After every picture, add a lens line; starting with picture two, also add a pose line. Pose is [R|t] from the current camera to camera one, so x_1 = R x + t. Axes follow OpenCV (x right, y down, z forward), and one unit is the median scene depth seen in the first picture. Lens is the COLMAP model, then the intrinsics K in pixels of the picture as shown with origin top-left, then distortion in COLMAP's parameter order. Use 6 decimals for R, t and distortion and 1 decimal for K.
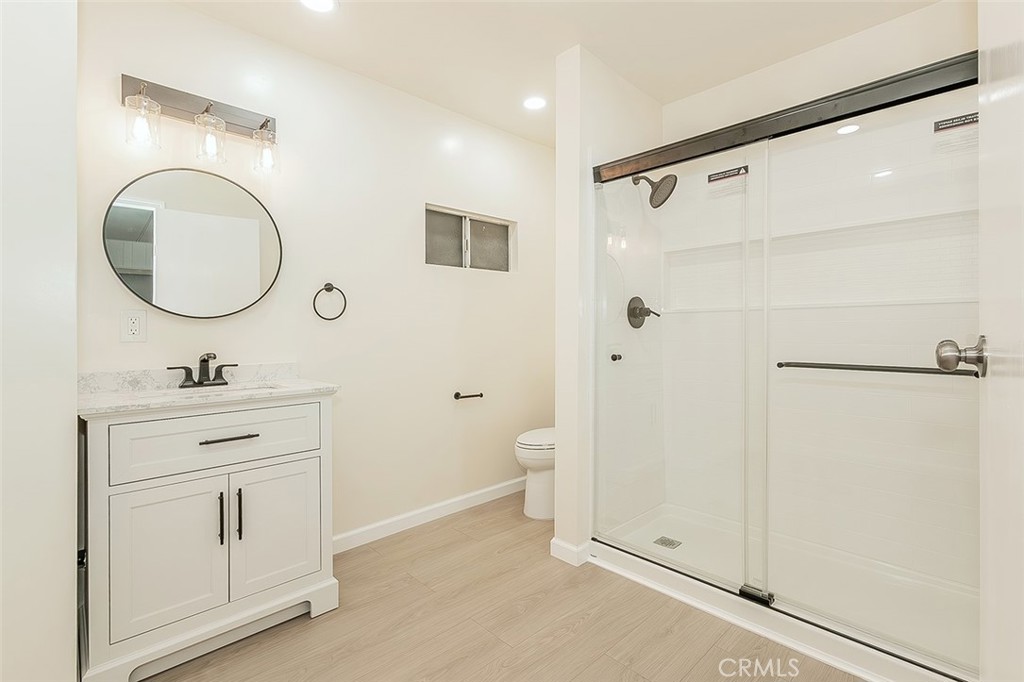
lens RADIAL K [[479.5, 0, 503.5], [0, 479.5, 337.9], [0, 0, 1]] dist [0.004473, 0.000658]
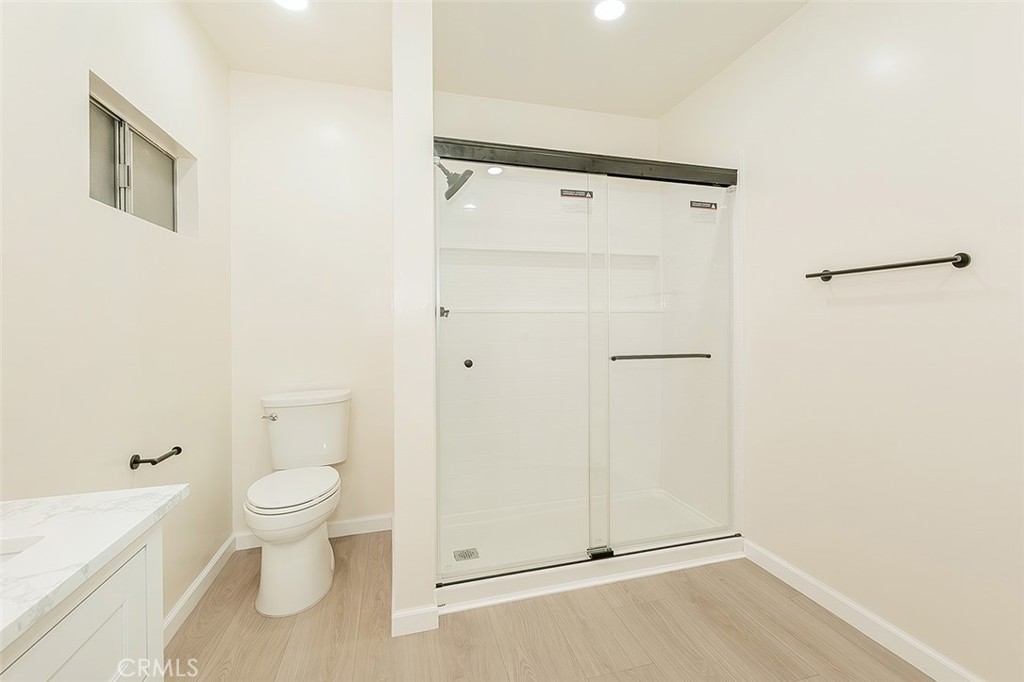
lens RADIAL K [[479.5, 0, 512.2], [0, 479.5, 330.4], [0, 0, 1]] dist [0.004473, 0.000658]
pose [[0.439393, -0.003305, 0.898289, -0.634421], [0.023261, 0.999700, -0.007700, -0.011577], [-0.897994, 0.024278, 0.439338, 0.656712]]
